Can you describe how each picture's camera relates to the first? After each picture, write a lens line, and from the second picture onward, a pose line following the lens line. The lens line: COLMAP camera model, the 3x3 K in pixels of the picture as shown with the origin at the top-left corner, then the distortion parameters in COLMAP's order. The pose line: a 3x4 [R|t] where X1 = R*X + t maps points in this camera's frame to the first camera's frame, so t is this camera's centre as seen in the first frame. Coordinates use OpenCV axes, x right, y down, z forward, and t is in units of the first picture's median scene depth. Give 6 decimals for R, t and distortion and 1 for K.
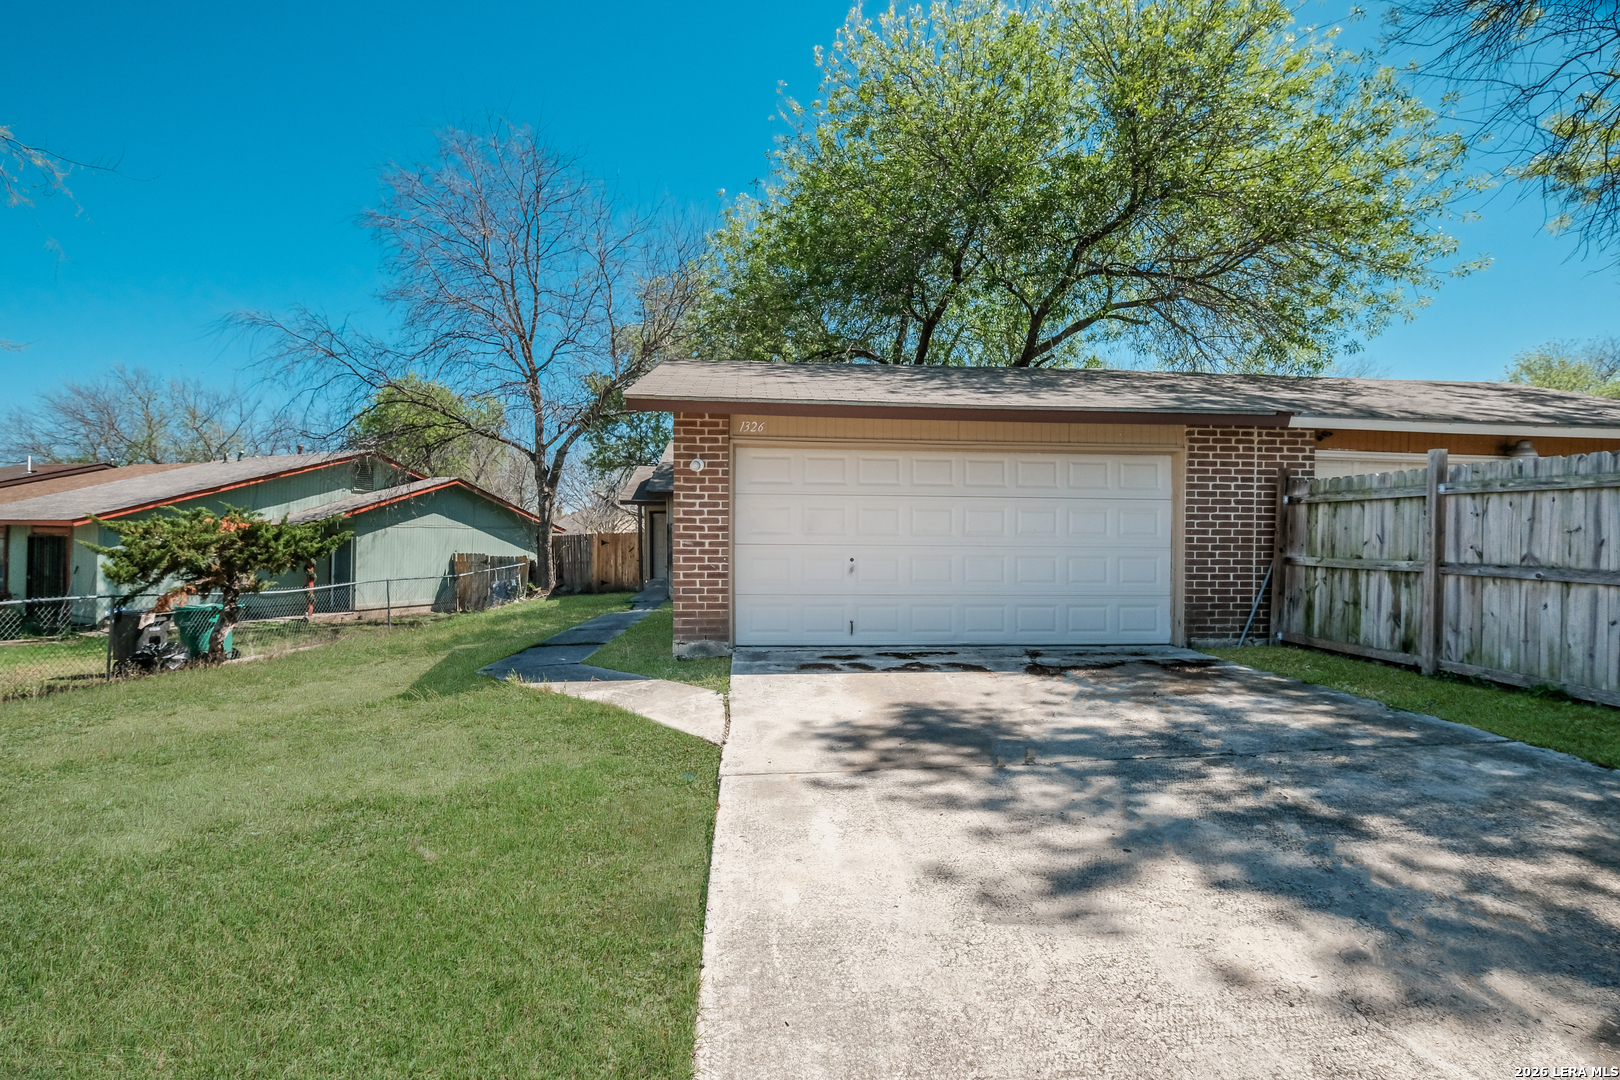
lens RADIAL K [[740.5, 0, 801.2], [0, 740.5, 541.0], [0, 0, 1]] dist [-0.012077, 0.000897]
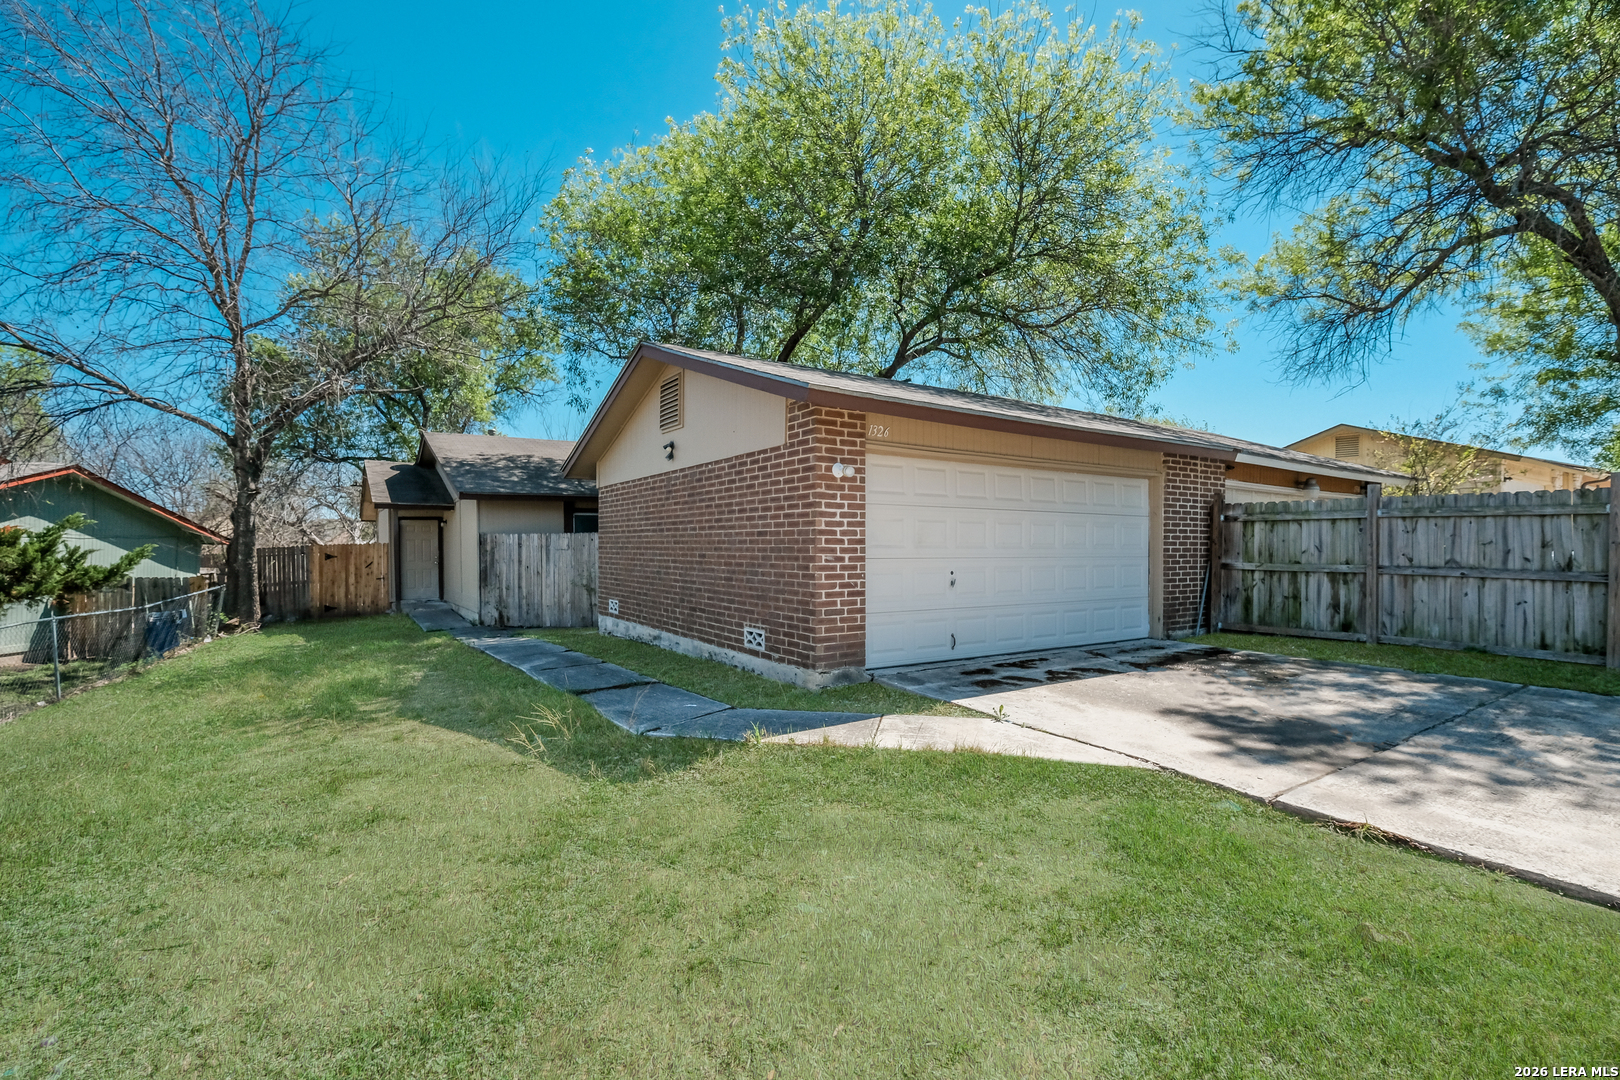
lens RADIAL K [[740.5, 0, 805.1], [0, 740.5, 549.2], [0, 0, 1]] dist [-0.012077, 0.000897]
pose [[0.874640, -0.006810, 0.484725, -0.606423], [0.007012, 0.999974, 0.001395, -0.009430], [-0.484722, 0.002179, 0.874666, 0.242982]]
